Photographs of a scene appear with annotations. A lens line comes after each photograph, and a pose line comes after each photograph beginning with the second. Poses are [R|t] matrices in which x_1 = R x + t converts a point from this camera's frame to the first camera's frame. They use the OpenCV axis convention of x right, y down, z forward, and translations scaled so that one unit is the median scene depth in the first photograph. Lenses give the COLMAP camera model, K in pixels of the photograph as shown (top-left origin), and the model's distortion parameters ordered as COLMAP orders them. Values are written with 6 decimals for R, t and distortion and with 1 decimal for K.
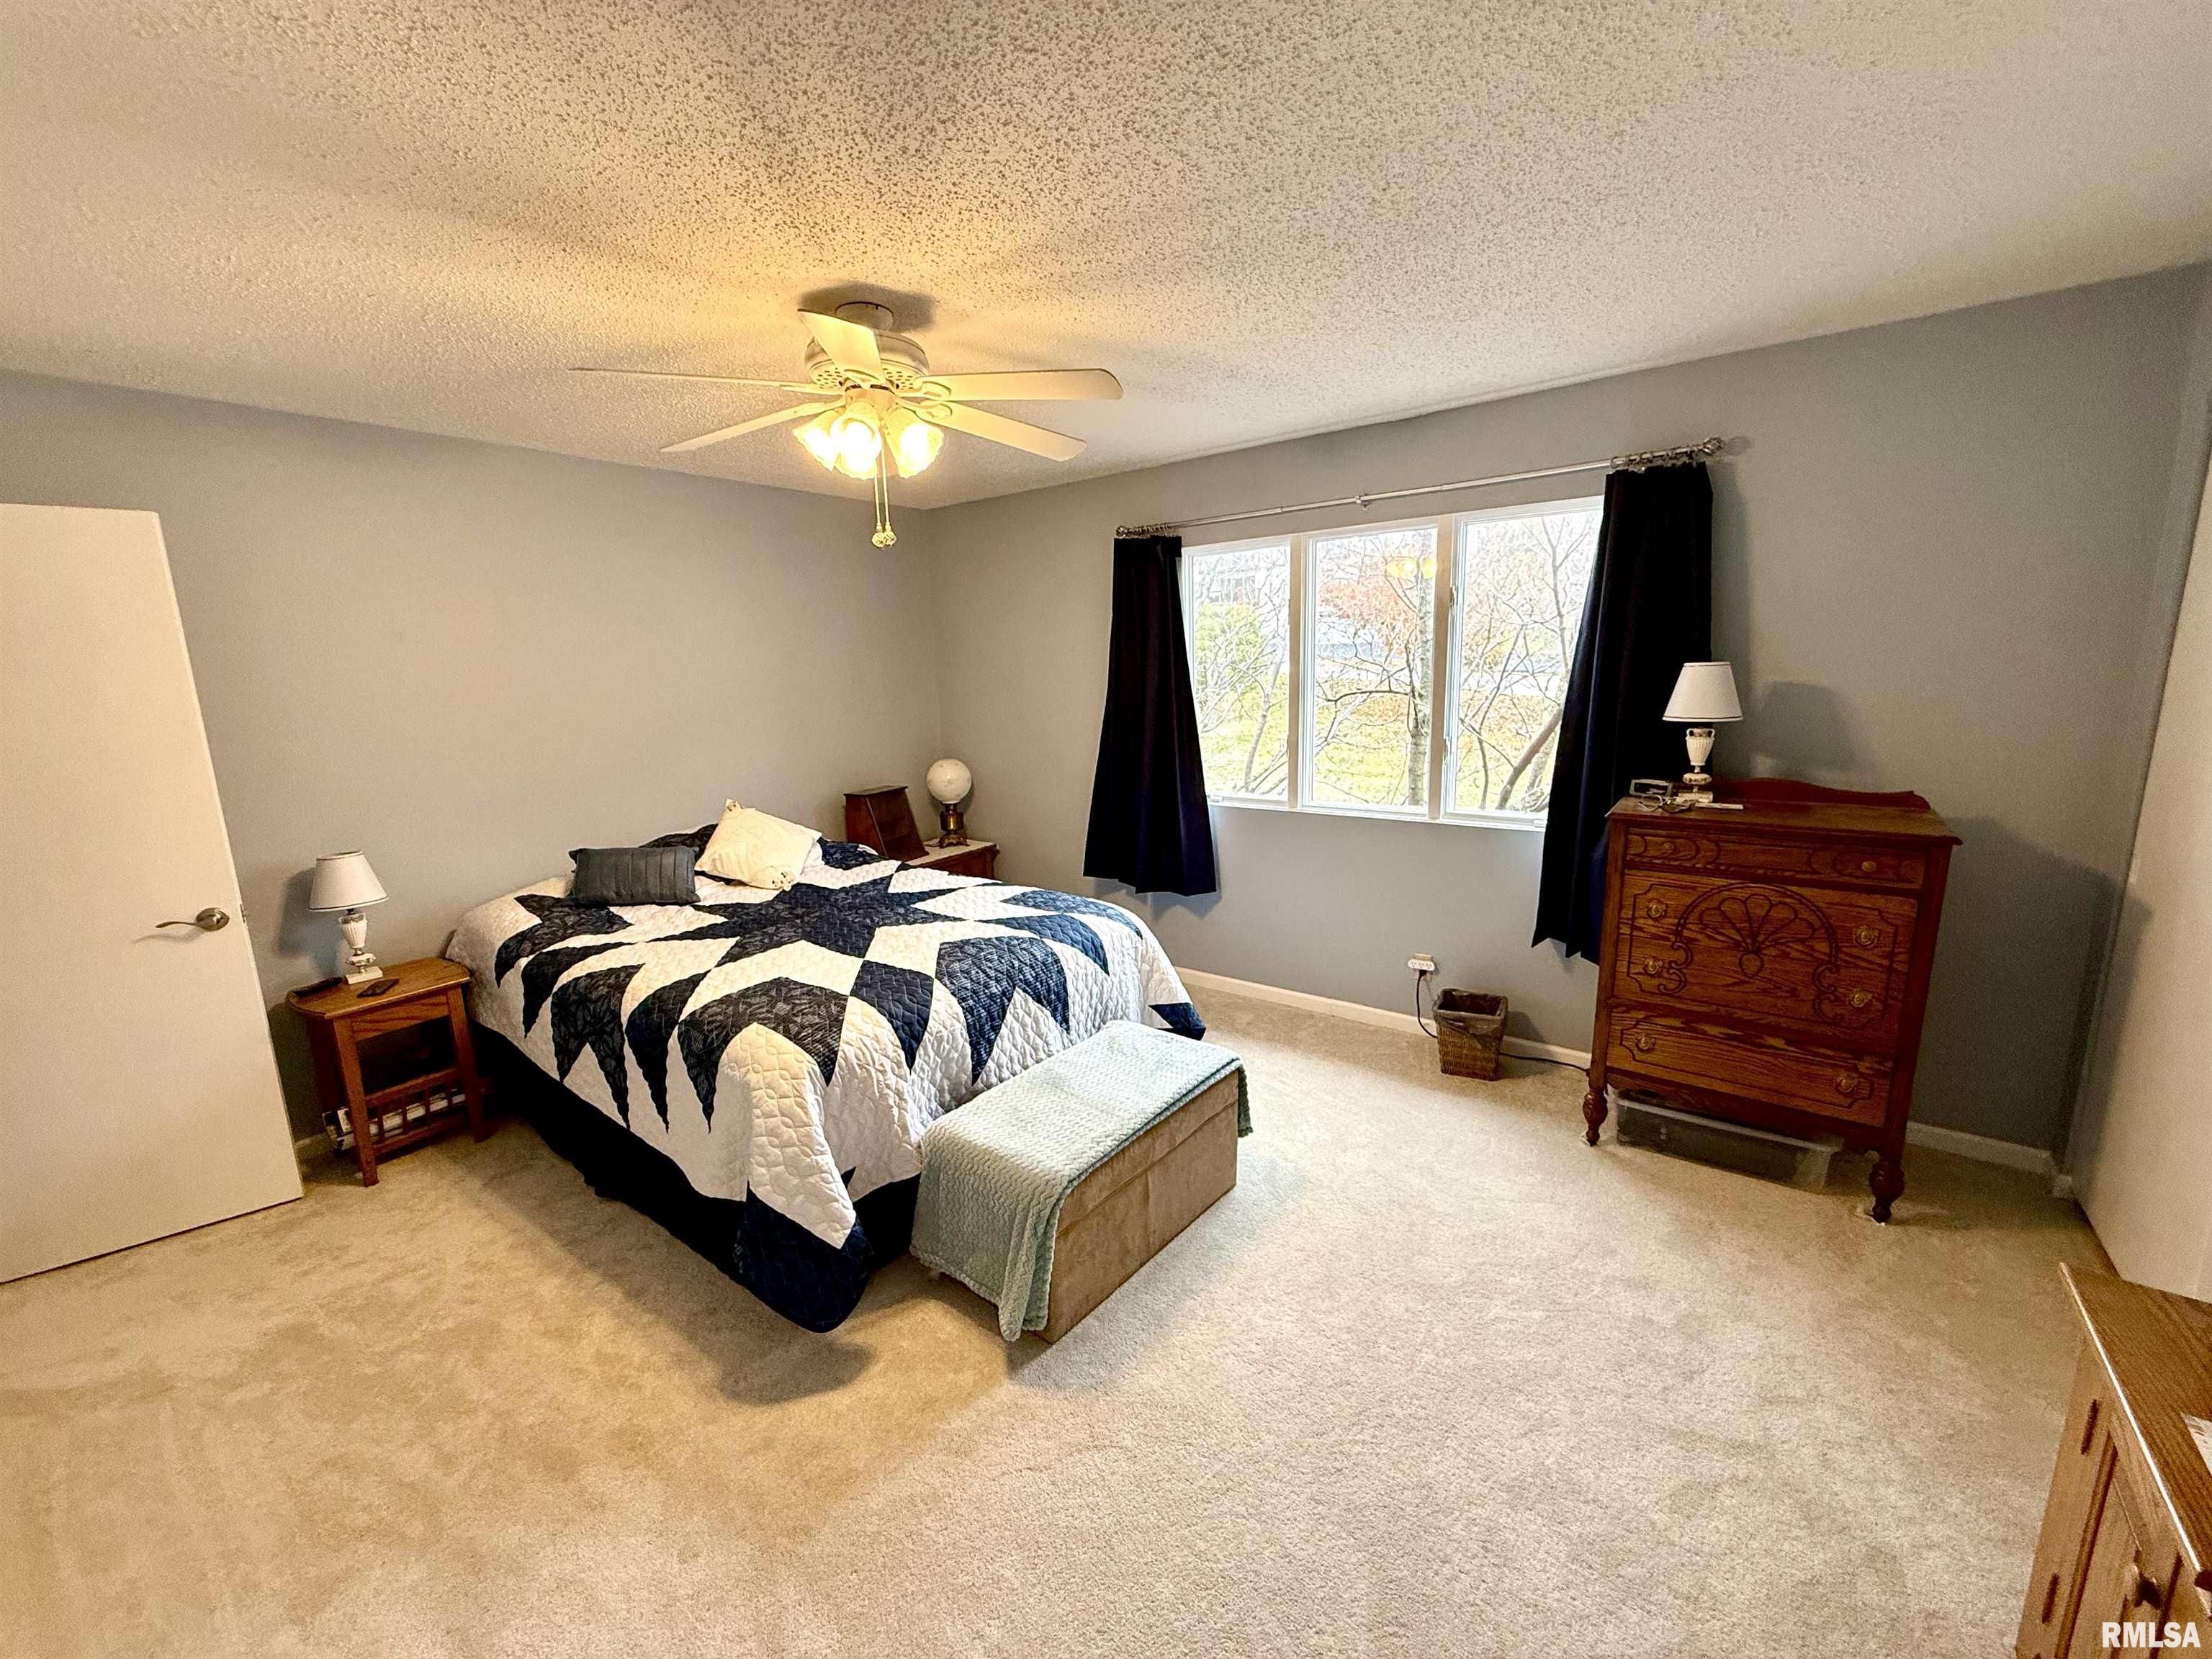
lens RADIAL K [[879.5, 0, 1100.3], [0, 879.5, 828.3], [0, 0, 1]] dist [-0.000254, -0.000138]
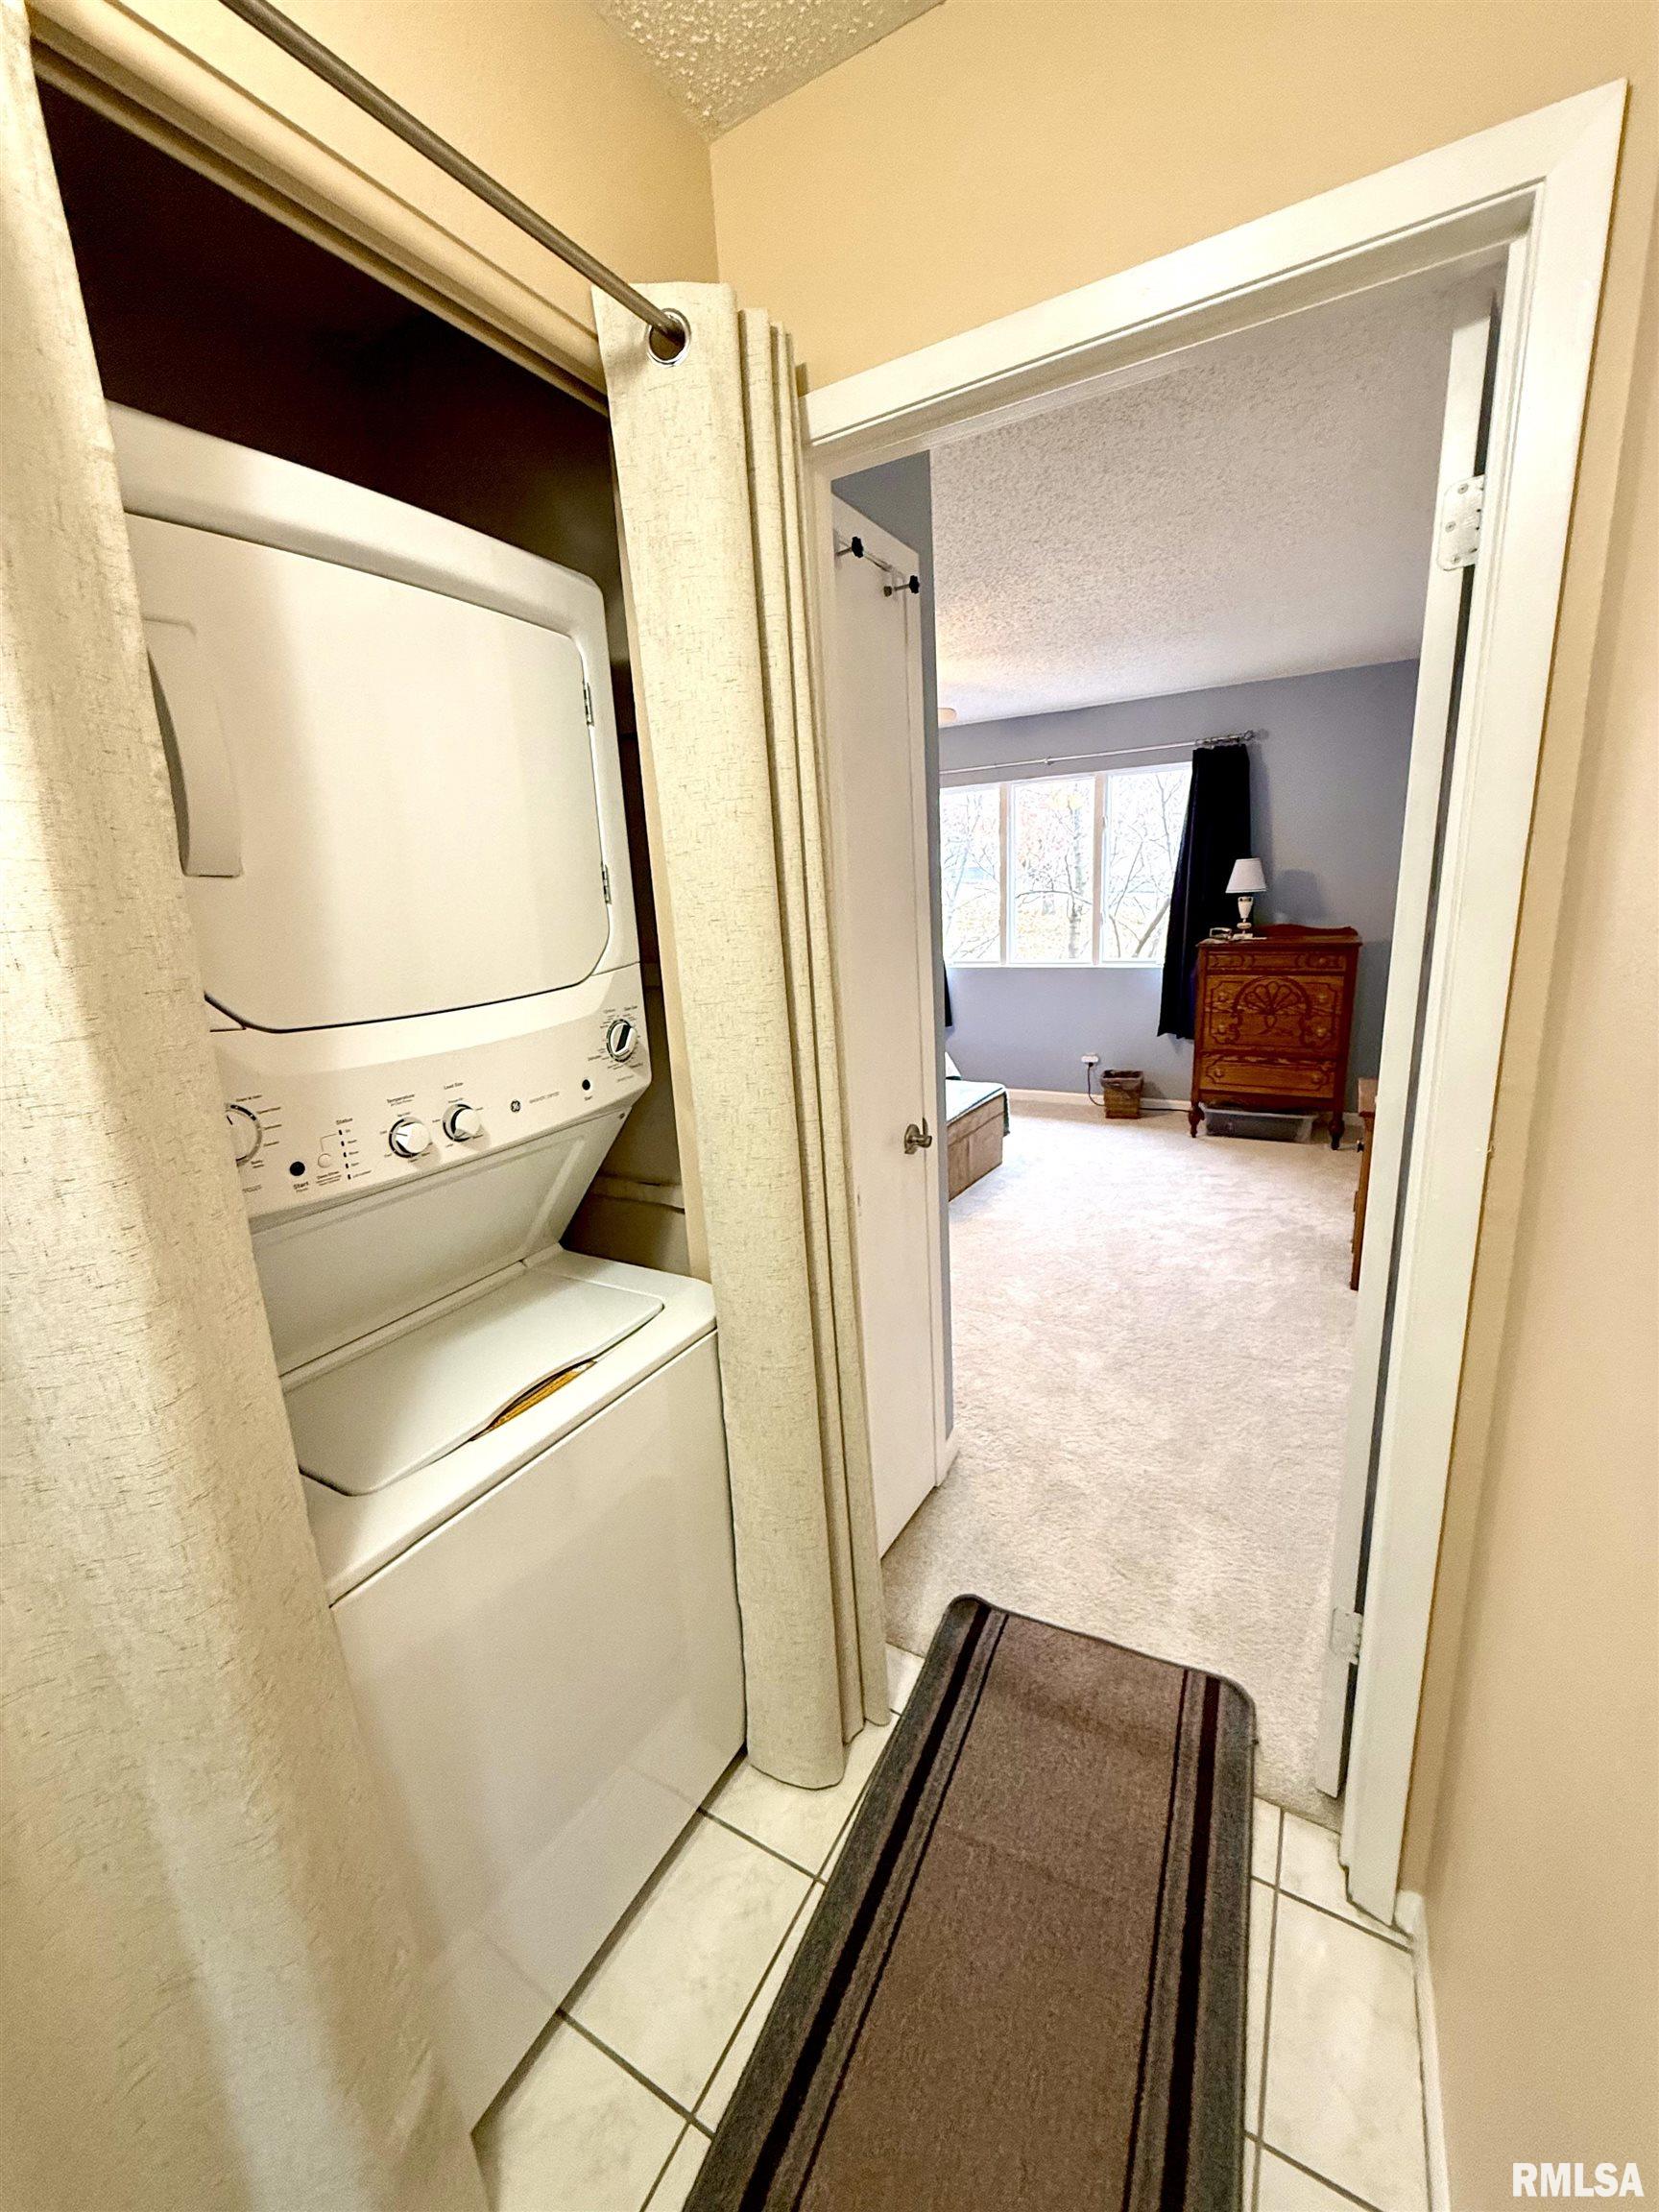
lens RADIAL K [[876.2, 0, 830.0], [0, 876.2, 1111.9], [0, 0, 1]] dist [-0.000213, -0.000415]
pose [[0.991930, -0.050939, 0.116106, -0.380912], [0.044279, 0.997261, 0.059237, 0.178434], [-0.118805, -0.053618, 0.991469, -0.683316]]
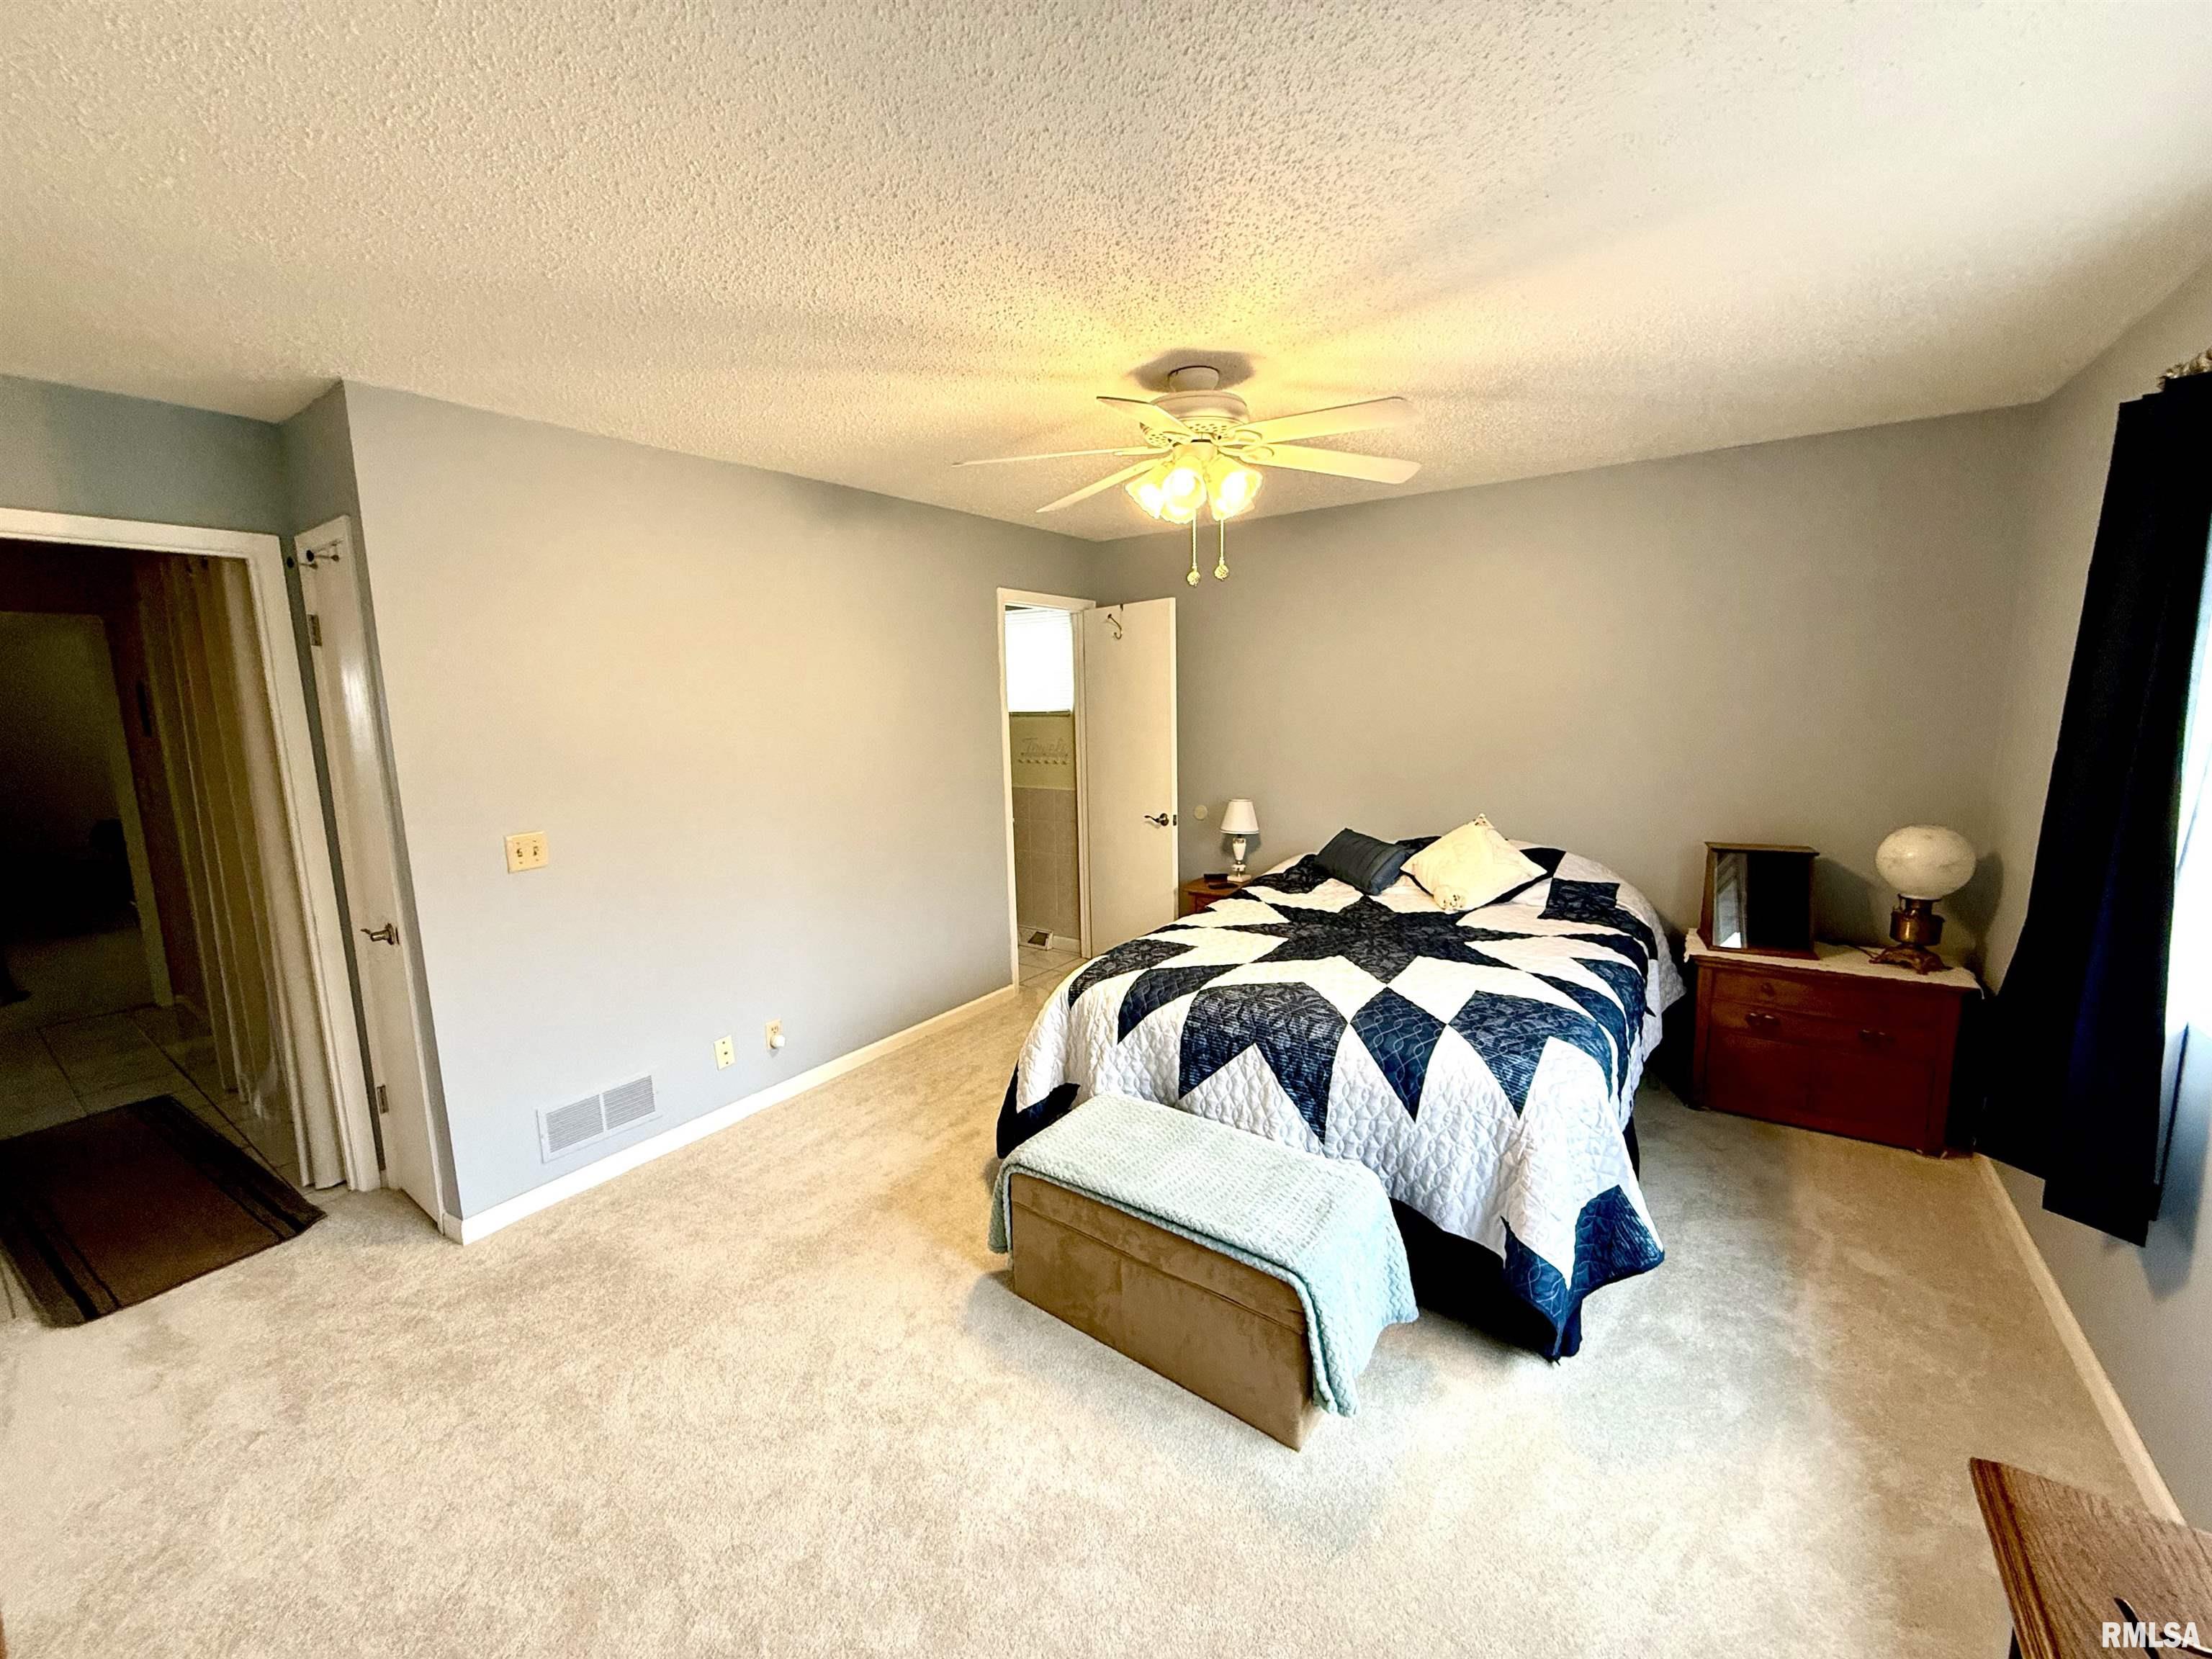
lens RADIAL K [[879.5, 0, 1100.3], [0, 879.5, 828.3], [0, 0, 1]] dist [-0.000254, -0.000138]
pose [[0.026604, 0.180829, -0.983155, 0.708747], [-0.163566, 0.971035, 0.174174, -0.158259], [0.986174, 0.156177, 0.055410, 0.703365]]
